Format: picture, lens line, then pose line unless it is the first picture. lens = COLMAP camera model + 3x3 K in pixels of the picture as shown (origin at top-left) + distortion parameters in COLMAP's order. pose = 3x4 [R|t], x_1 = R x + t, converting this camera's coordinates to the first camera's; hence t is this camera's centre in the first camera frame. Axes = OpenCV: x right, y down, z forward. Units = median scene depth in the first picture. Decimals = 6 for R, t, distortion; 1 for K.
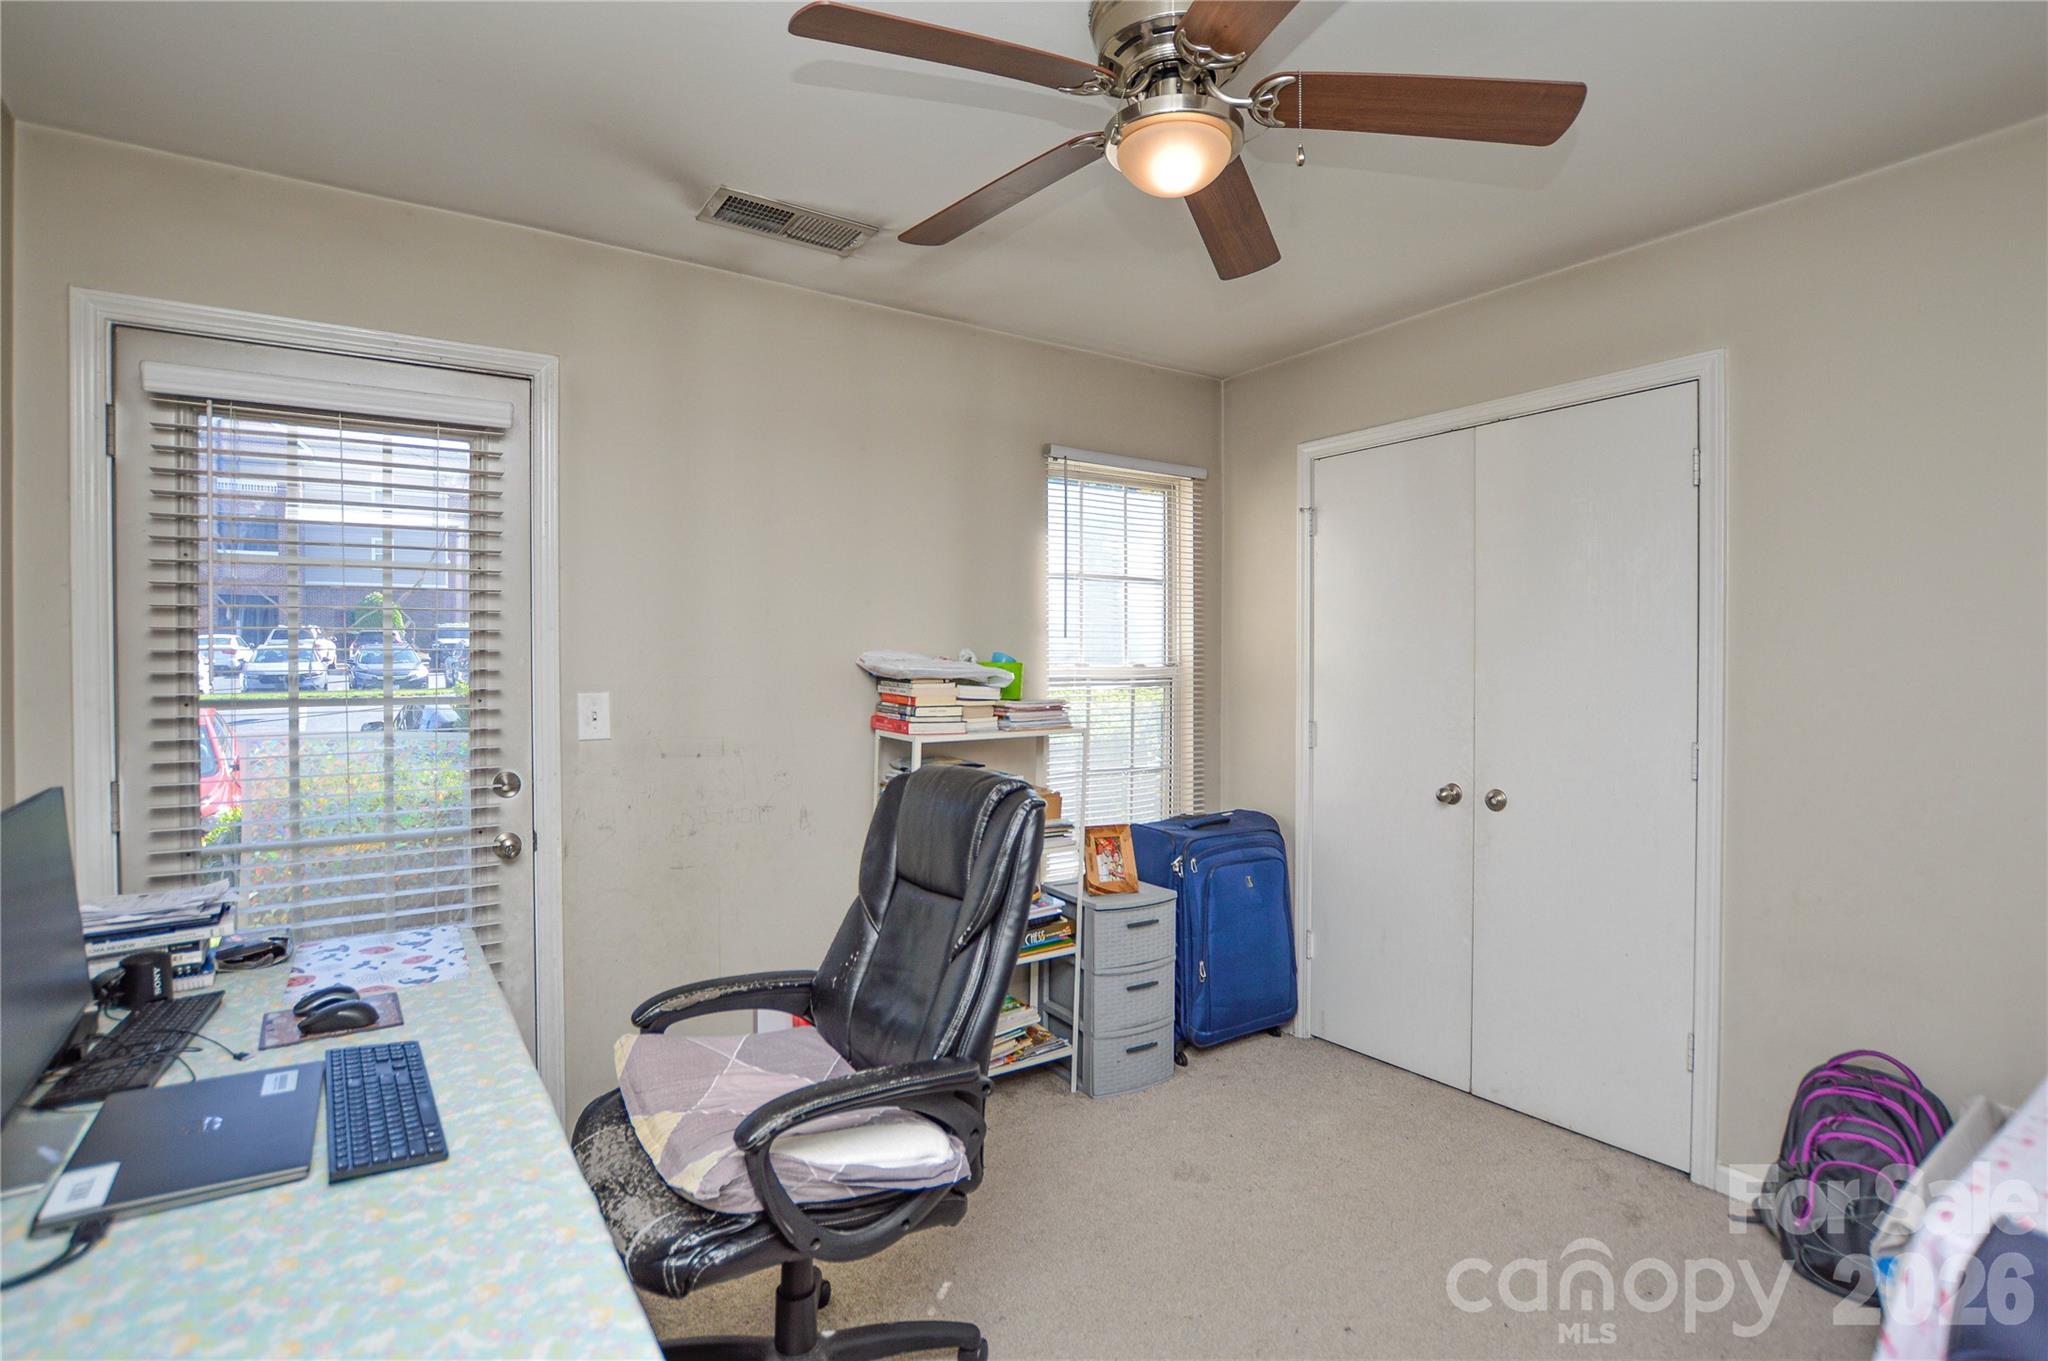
lens RADIAL K [[1017.3, 0, 1024.0], [0, 1017.3, 680.5], [0, 0, 1]] dist [-0.021676, 0.001455]
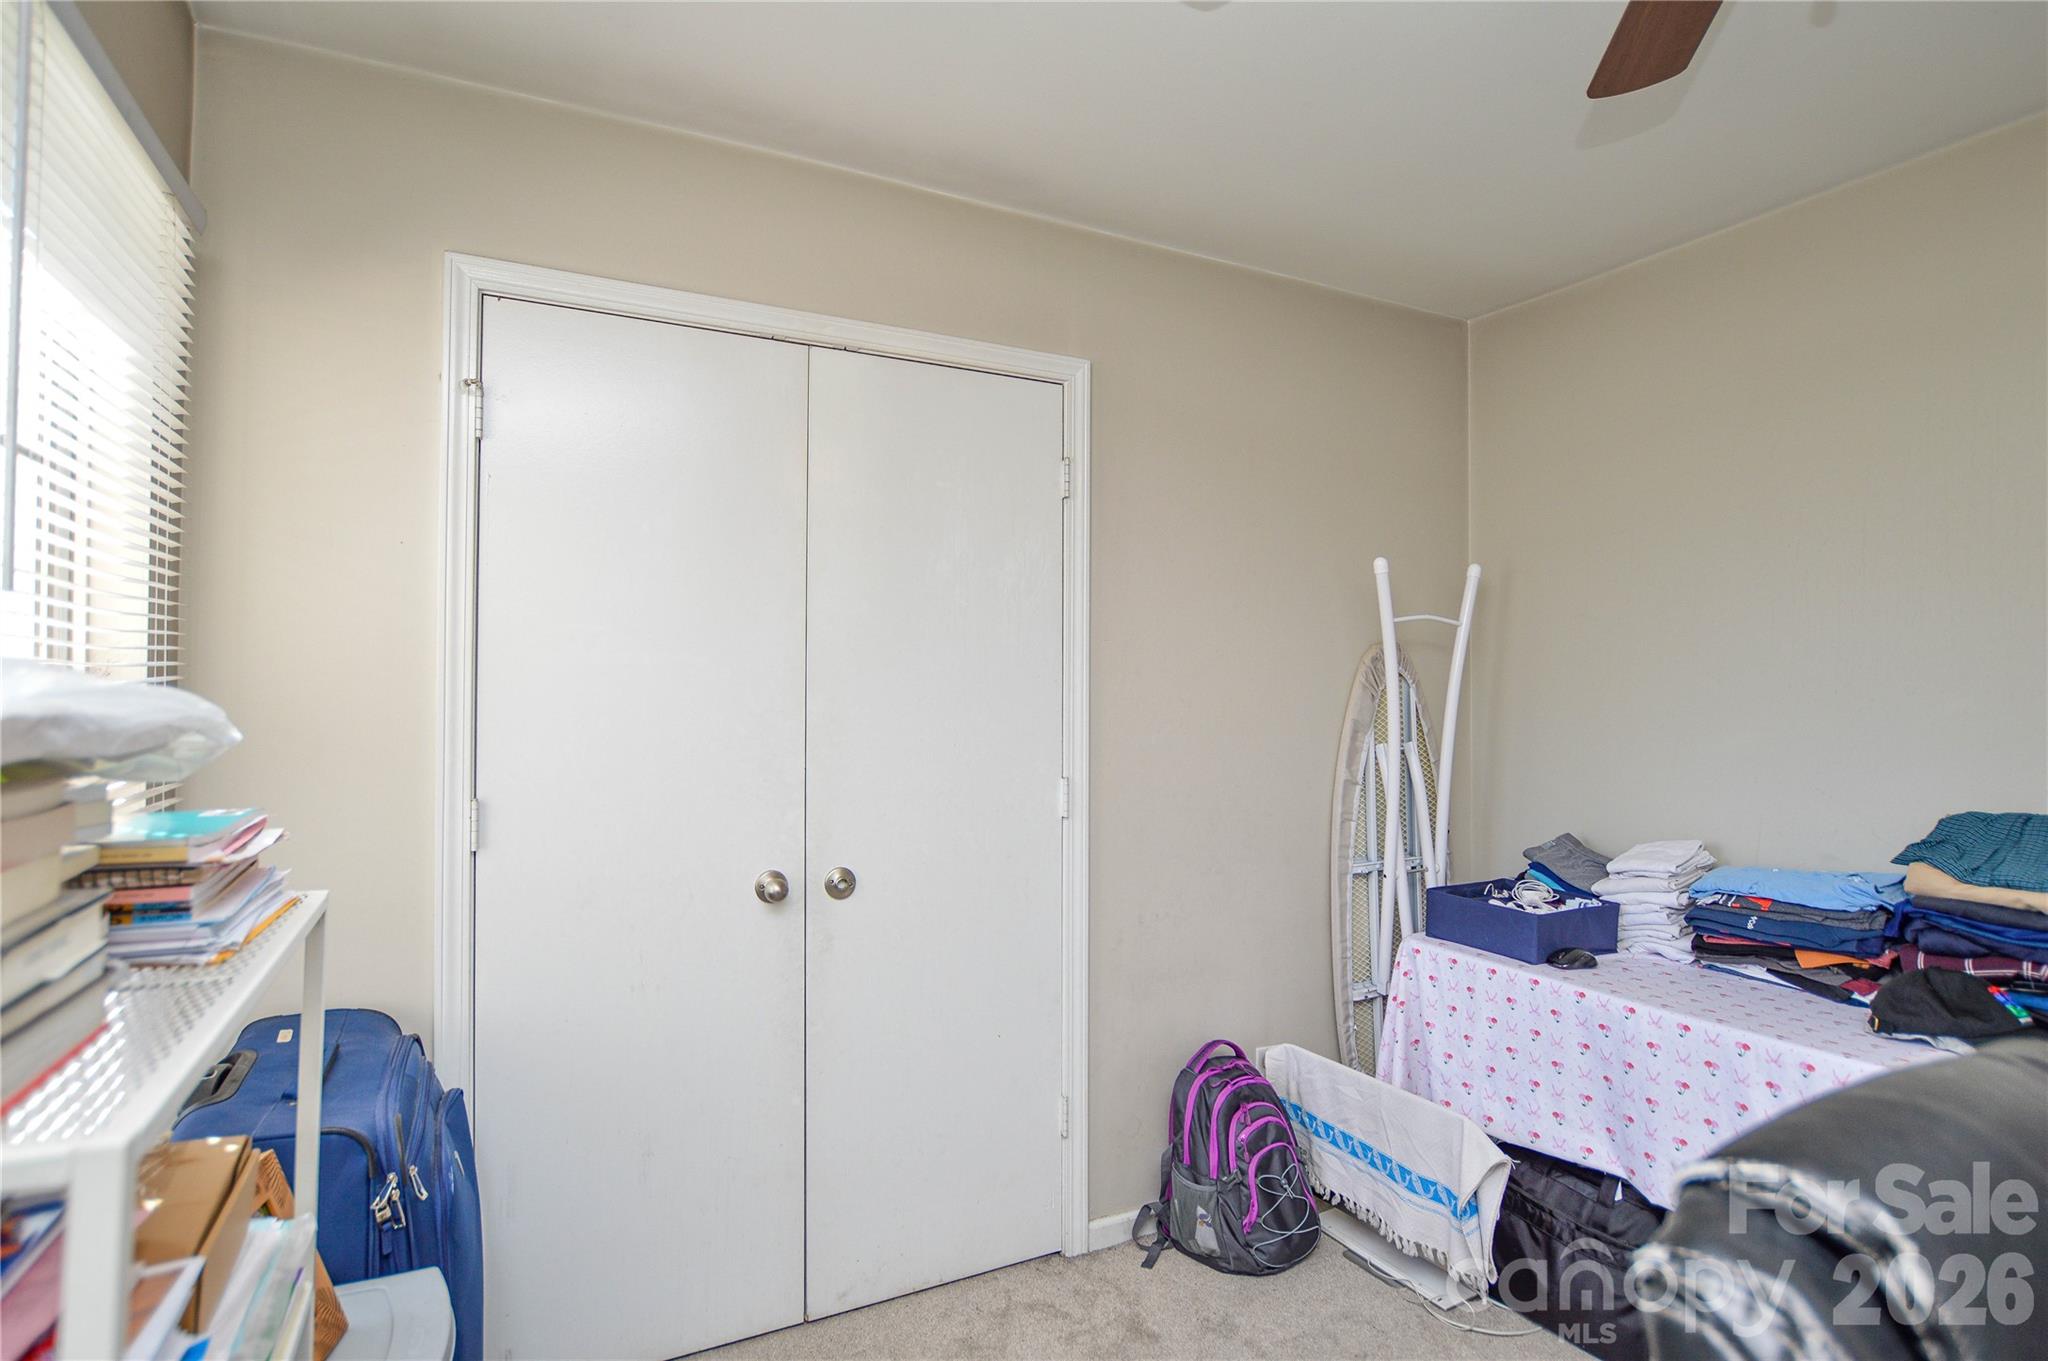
lens RADIAL K [[1017.3, 0, 1024.0], [0, 1017.3, 680.5], [0, 0, 1]] dist [-0.021676, 0.001455]
pose [[0.155644, -0.005202, 0.987800, -0.196600], [0.007450, 0.999964, 0.004092, -0.023056], [-0.987785, 0.006722, 0.155677, 0.727278]]
